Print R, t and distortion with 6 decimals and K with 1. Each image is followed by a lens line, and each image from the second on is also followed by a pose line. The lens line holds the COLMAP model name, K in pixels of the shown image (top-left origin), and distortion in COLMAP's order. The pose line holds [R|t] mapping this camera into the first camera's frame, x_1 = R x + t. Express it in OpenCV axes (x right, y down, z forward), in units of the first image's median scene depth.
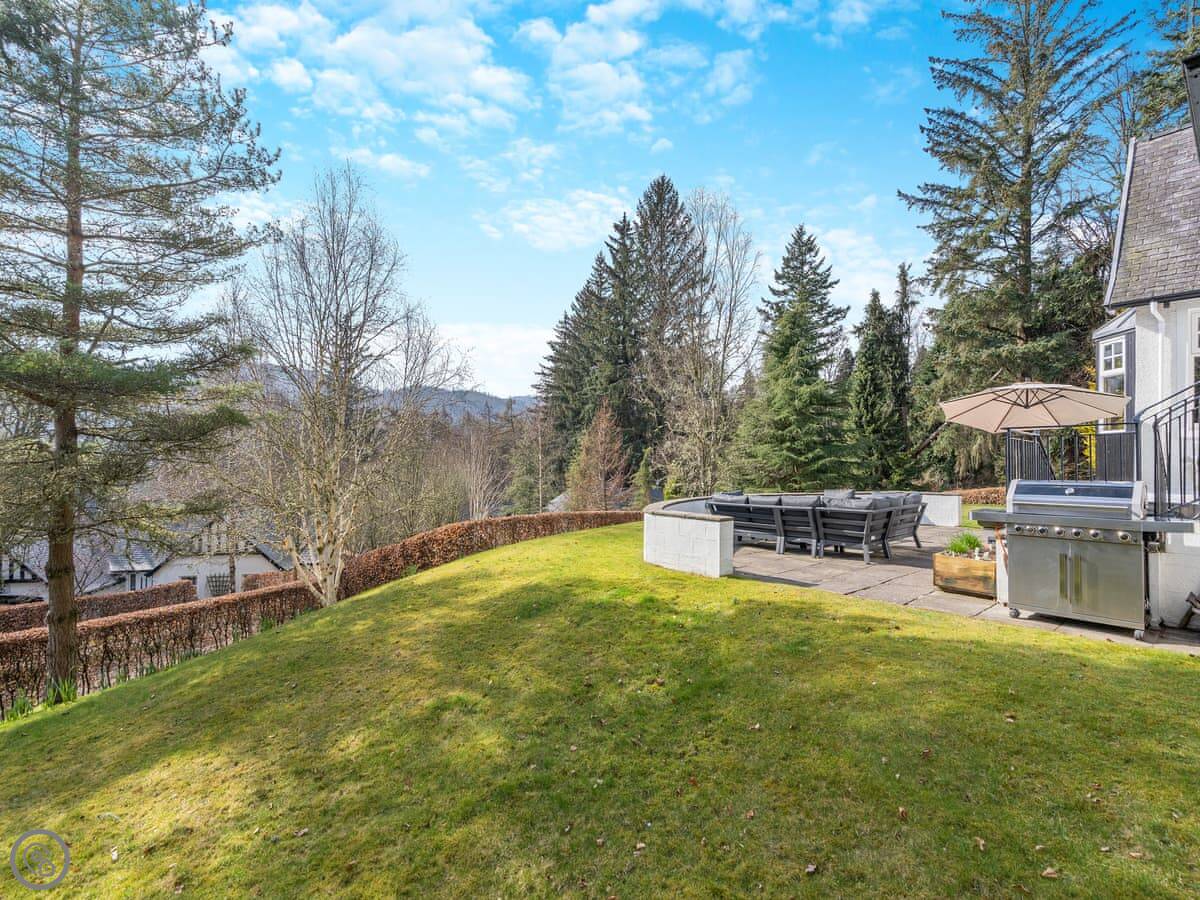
lens RADIAL K [[557.0, 0, 600.0], [0, 557.0, 450.0], [0, 0, 1]] dist [0.002167, 0.000037]
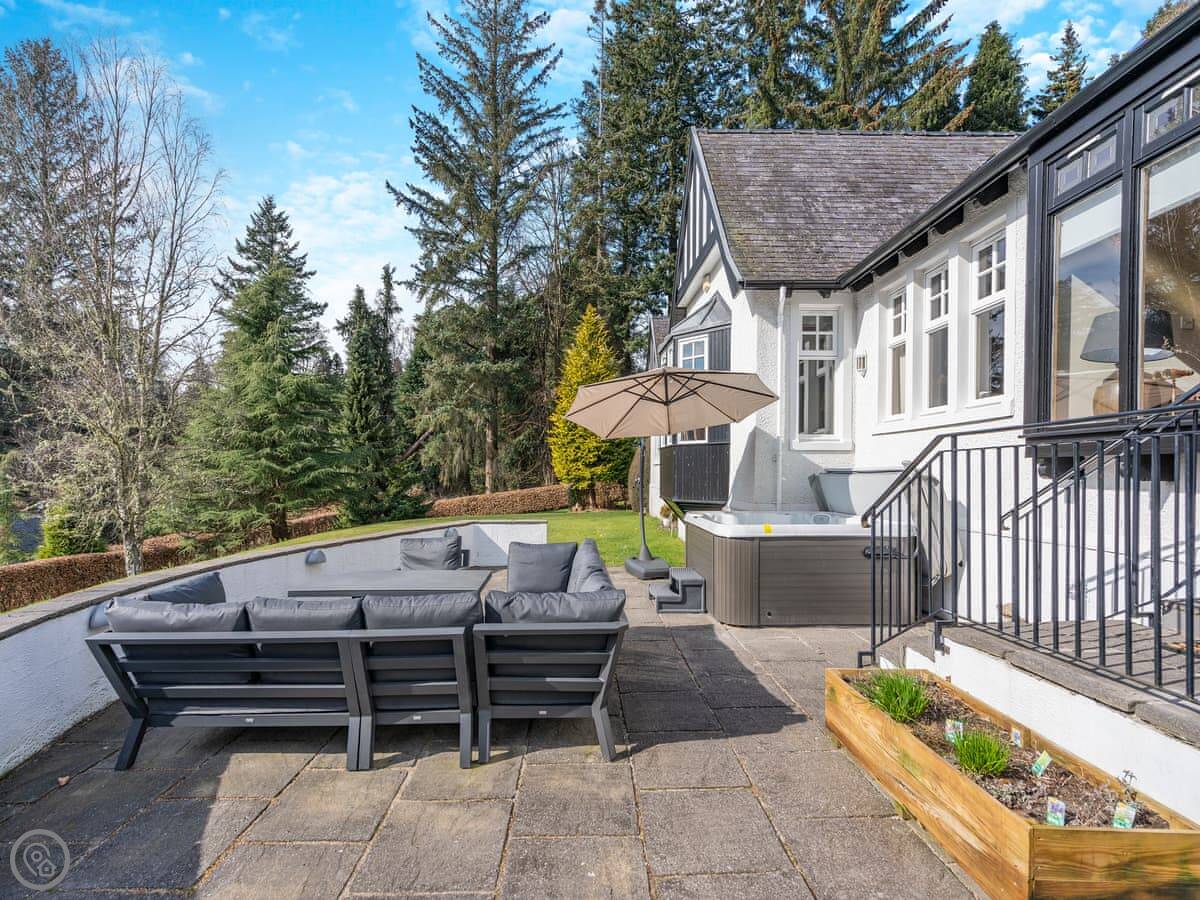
lens RADIAL K [[556.8, 0, 578.4], [0, 556.8, 476.9], [0, 0, 1]] dist [-0.001271, 0.000303]
pose [[0.653884, -0.015925, 0.756428, 0.034502], [-0.009227, 0.999536, 0.029019, -0.000301], [-0.756539, -0.025955, 0.653433, 0.149443]]
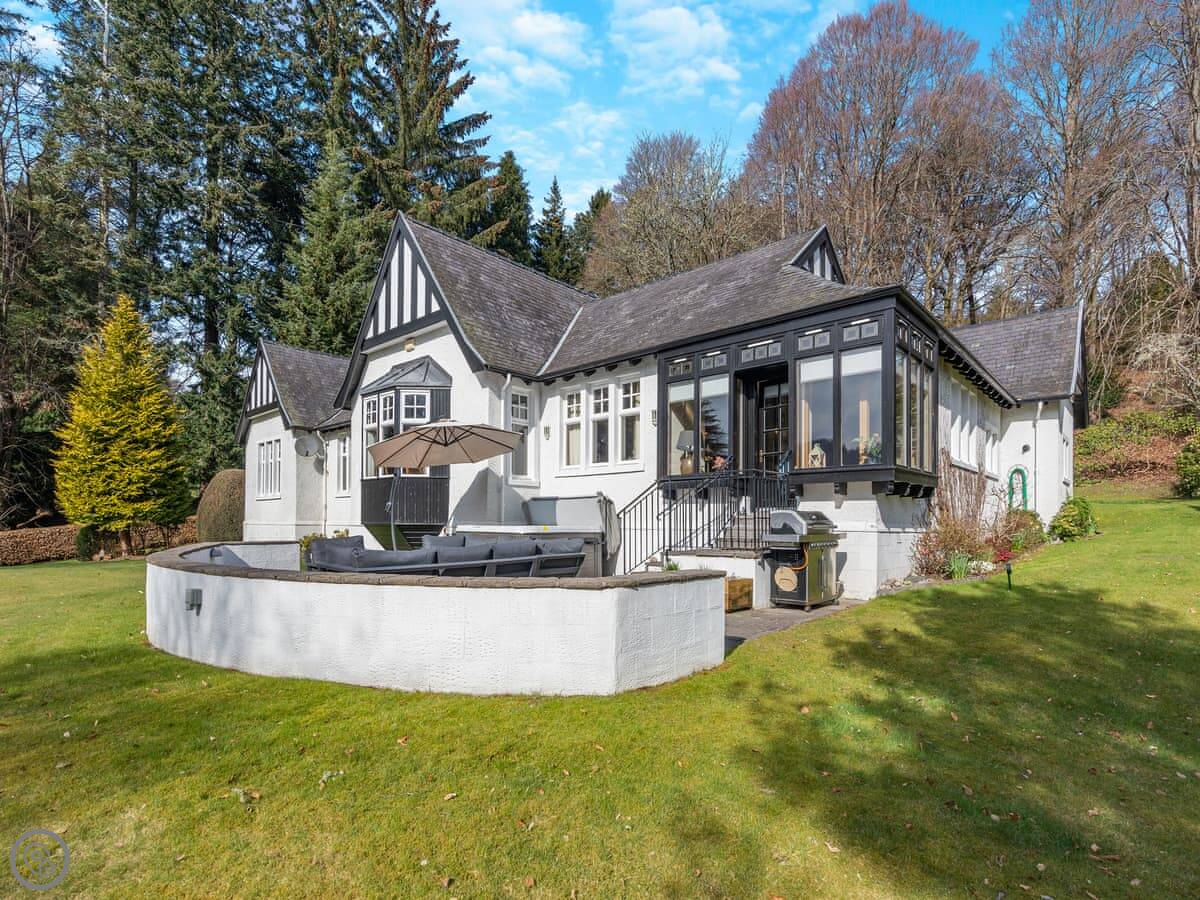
lens RADIAL K [[606.5, 0, 601.9], [0, 606.5, 518.5], [0, 0, 1]] dist [0.001545, 0.000193]
pose [[-0.122879, -0.003979, 0.992414, -0.079763], [-0.026375, 0.999652, 0.000743, 0.010764], [-0.992071, -0.026083, -0.122941, 0.208700]]
